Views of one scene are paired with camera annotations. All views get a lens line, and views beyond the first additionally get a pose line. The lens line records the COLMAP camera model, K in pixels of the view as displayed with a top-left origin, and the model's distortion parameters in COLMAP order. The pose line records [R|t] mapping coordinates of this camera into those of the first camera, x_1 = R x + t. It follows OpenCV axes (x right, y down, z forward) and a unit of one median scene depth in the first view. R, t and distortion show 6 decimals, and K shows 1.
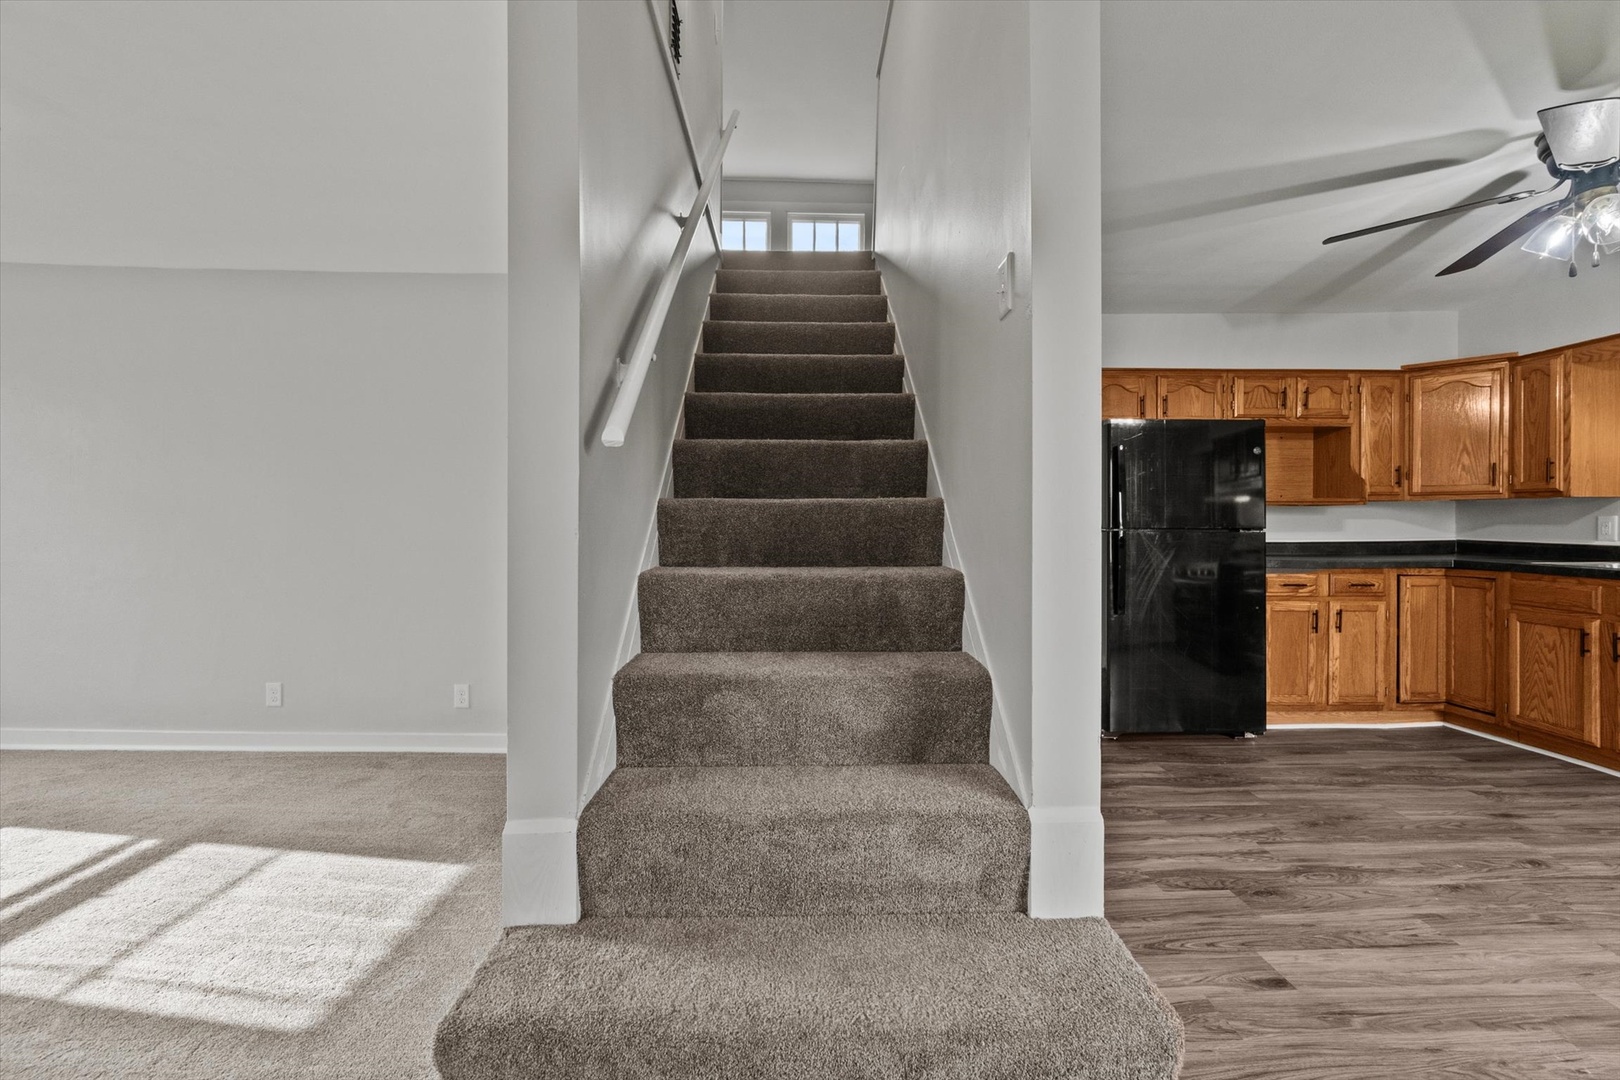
lens RADIAL K [[693.1, 0, 811.6], [0, 693.1, 532.0], [0, 0, 1]] dist [-0.004186, -0.000250]
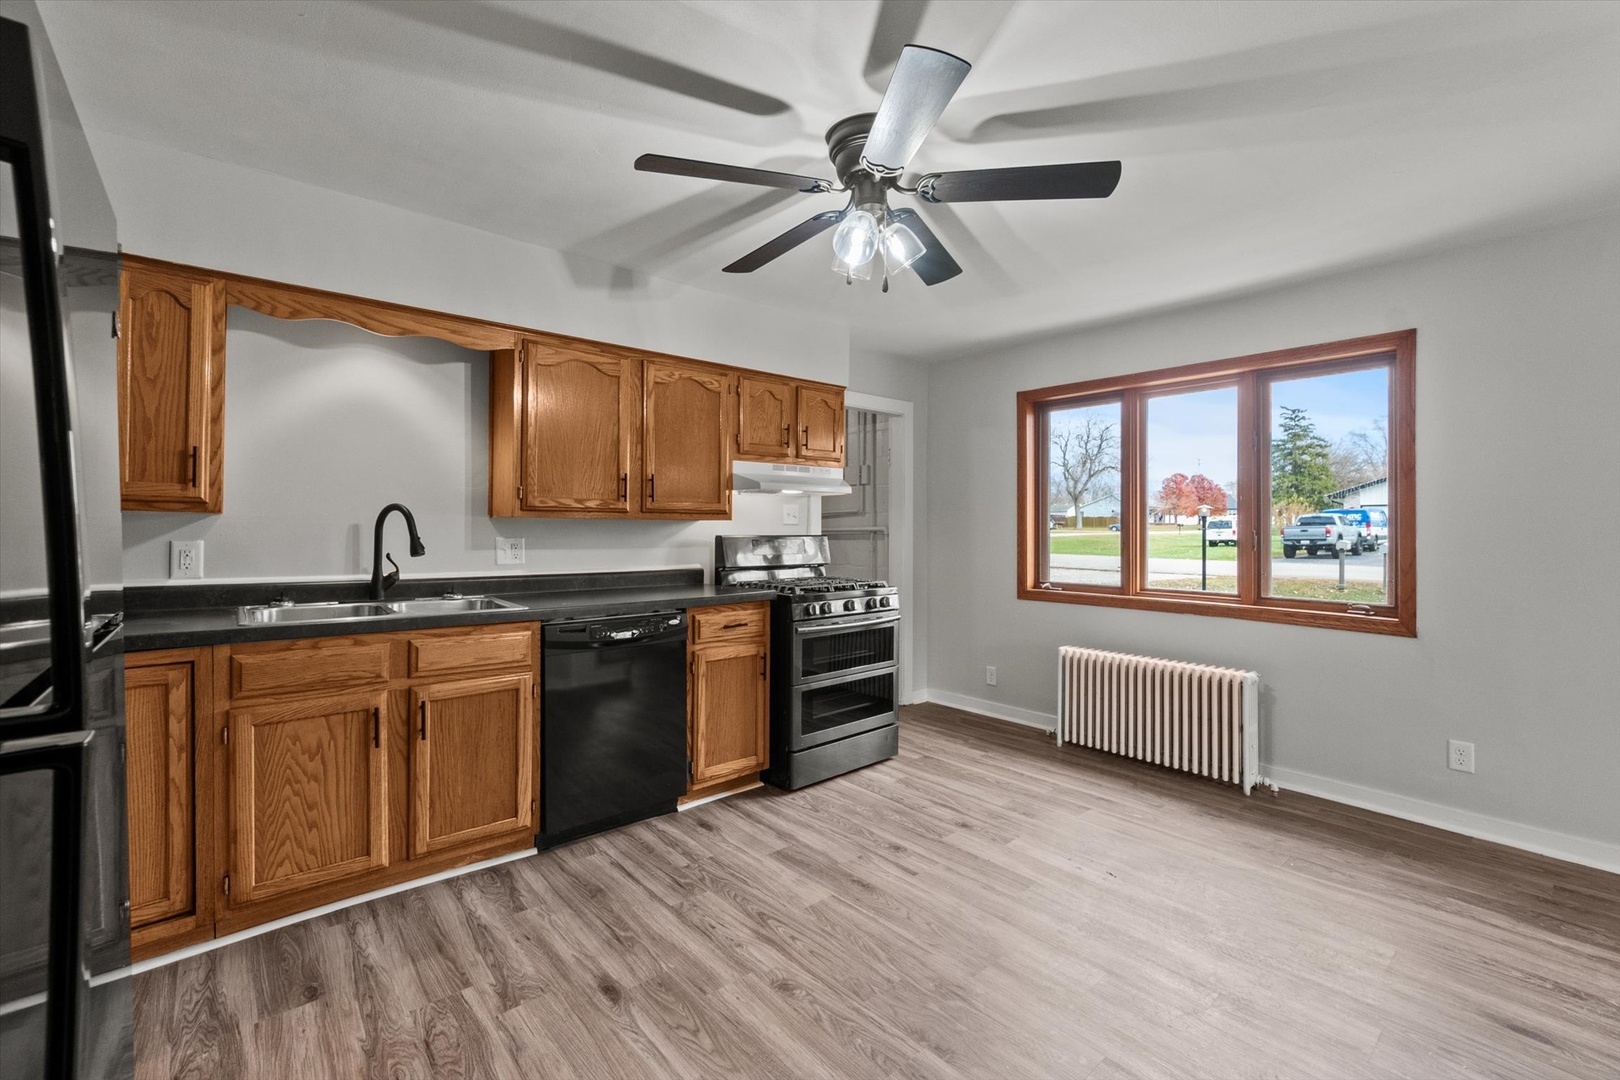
lens RADIAL K [[693.1, 0, 806.8], [0, 693.1, 526.6], [0, 0, 1]] dist [-0.004186, -0.000250]
pose [[-0.631227, -0.001344, 0.775597, 0.288008], [0.002373, 0.999990, 0.003664, -0.041748], [-0.775595, 0.004153, -0.631218, 1.047278]]
